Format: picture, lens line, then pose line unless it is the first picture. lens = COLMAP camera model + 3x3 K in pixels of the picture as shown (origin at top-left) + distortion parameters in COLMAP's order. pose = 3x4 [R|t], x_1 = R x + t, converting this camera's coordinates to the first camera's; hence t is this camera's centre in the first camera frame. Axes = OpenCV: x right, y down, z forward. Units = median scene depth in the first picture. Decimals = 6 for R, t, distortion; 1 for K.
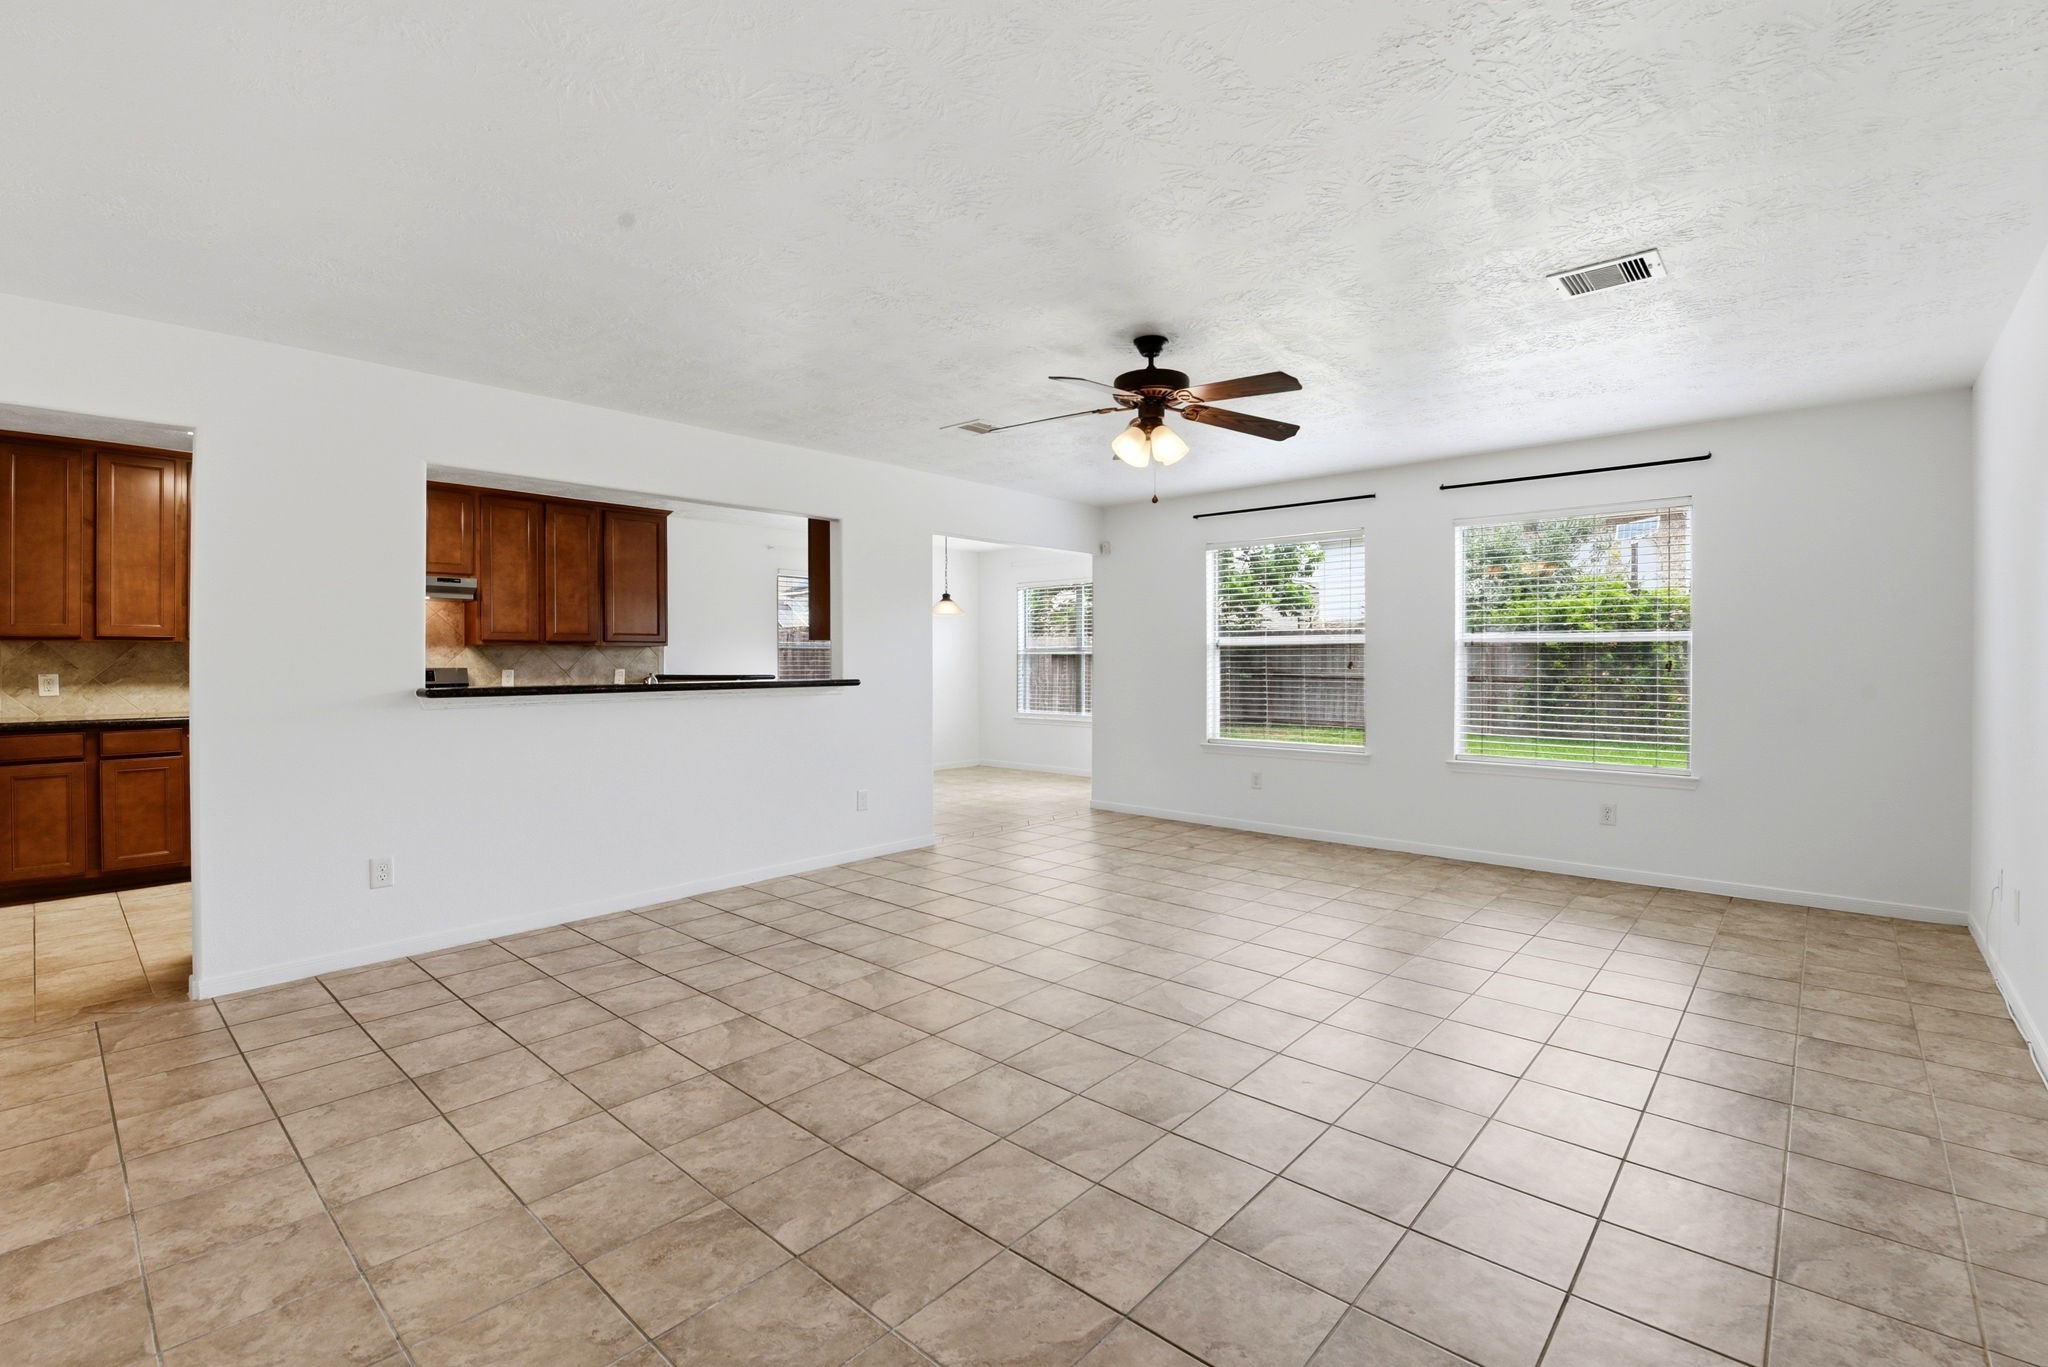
lens RADIAL K [[901.6, 0, 1071.3], [0, 901.6, 646.0], [0, 0, 1]] dist [-0.016927, -0.002333]
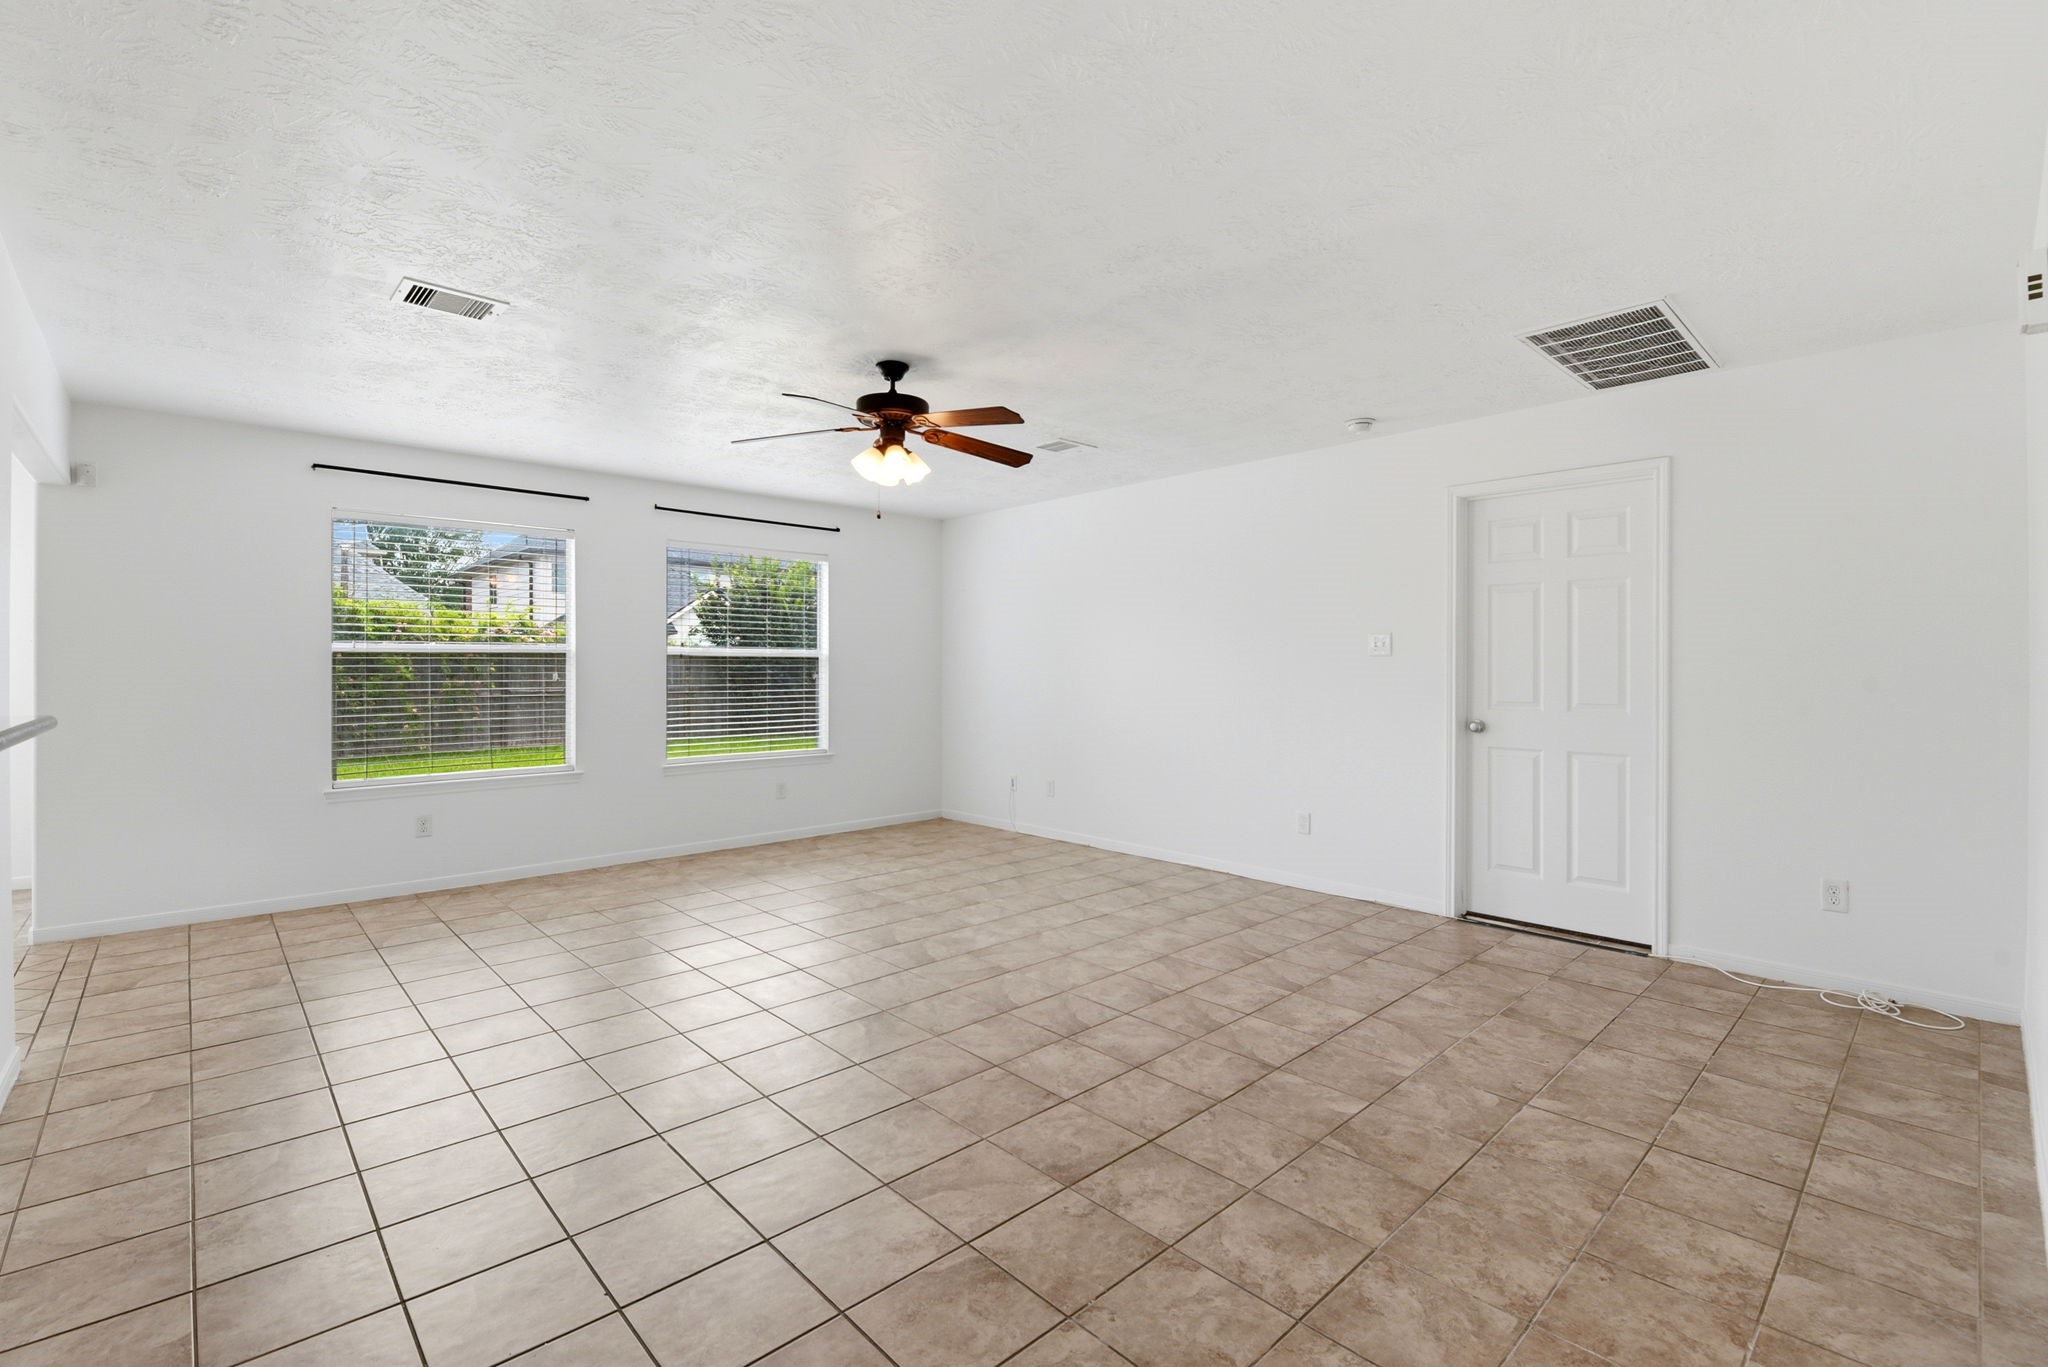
lens RADIAL K [[901.6, 0, 1018.9], [0, 901.6, 673.9], [0, 0, 1]] dist [-0.016927, -0.002333]
pose [[0.120026, -0.006235, 0.992751, -1.249055], [-0.010560, 0.999916, 0.007557, 0.014927], [-0.992715, -0.011391, 0.119950, 0.995110]]
